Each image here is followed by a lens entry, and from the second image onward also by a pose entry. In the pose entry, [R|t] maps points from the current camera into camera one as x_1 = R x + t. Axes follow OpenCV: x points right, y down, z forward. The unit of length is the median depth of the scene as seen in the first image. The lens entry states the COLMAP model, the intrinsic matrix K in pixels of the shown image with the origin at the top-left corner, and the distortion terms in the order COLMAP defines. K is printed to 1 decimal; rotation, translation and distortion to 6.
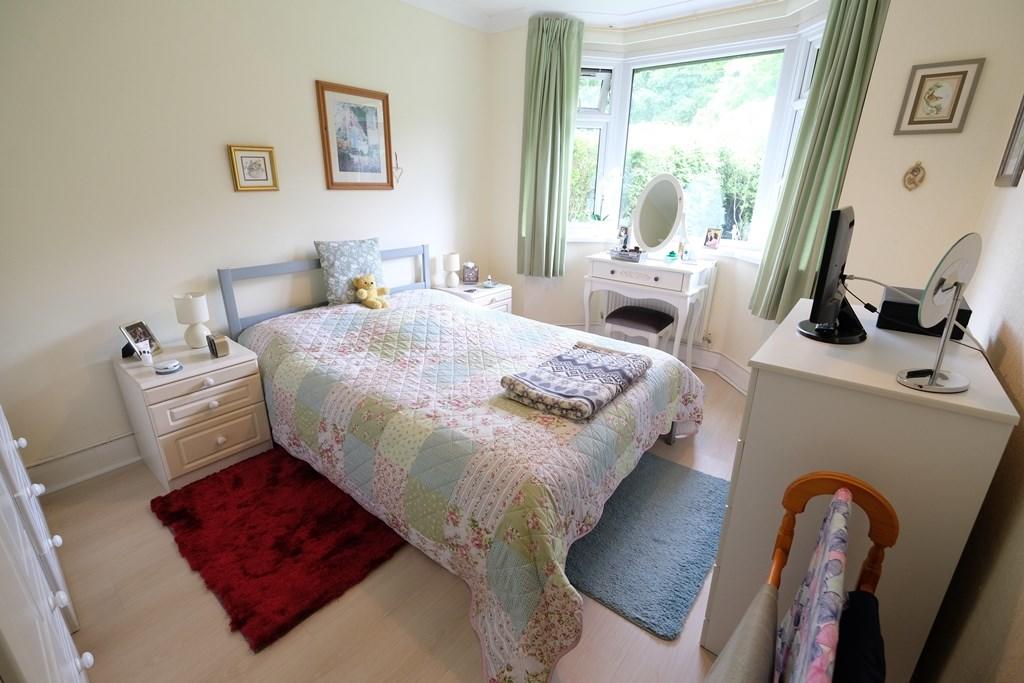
lens RADIAL K [[448.0, 0, 512.4], [0, 448.0, 339.0], [0, 0, 1]] dist [-0.007276, 0.002237]
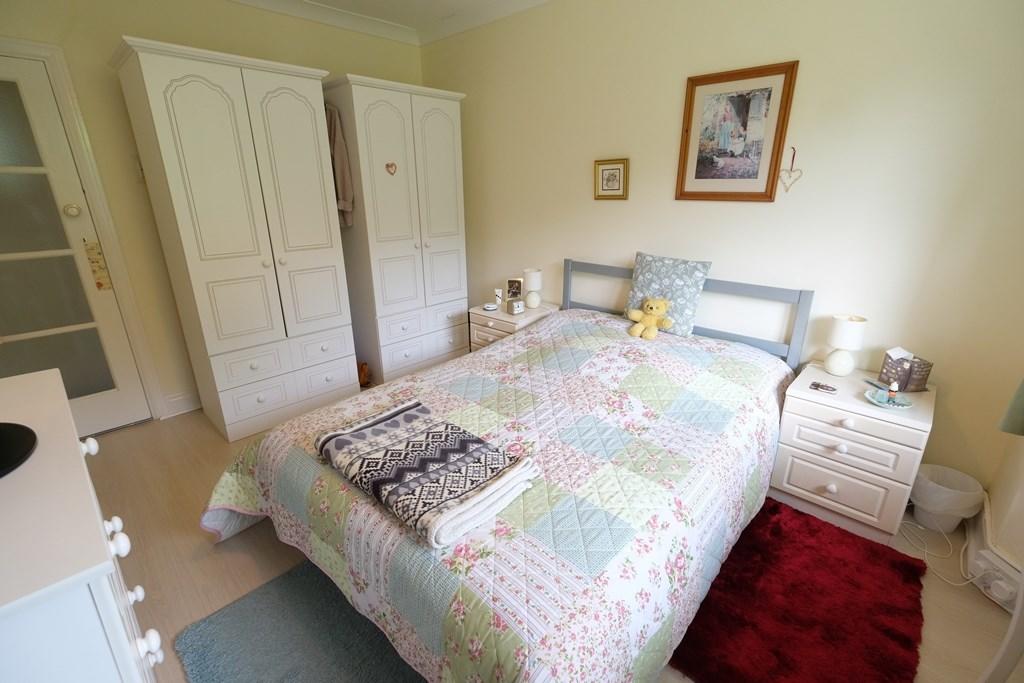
lens RADIAL K [[448.0, 0, 514.5], [0, 448.0, 337.8], [0, 0, 1]] dist [-0.007276, 0.002237]
pose [[-0.073983, 0.300756, -0.950827, 0.549584], [-0.331834, 0.891686, 0.307868, -0.257272], [0.940432, 0.338294, 0.033831, 0.763208]]
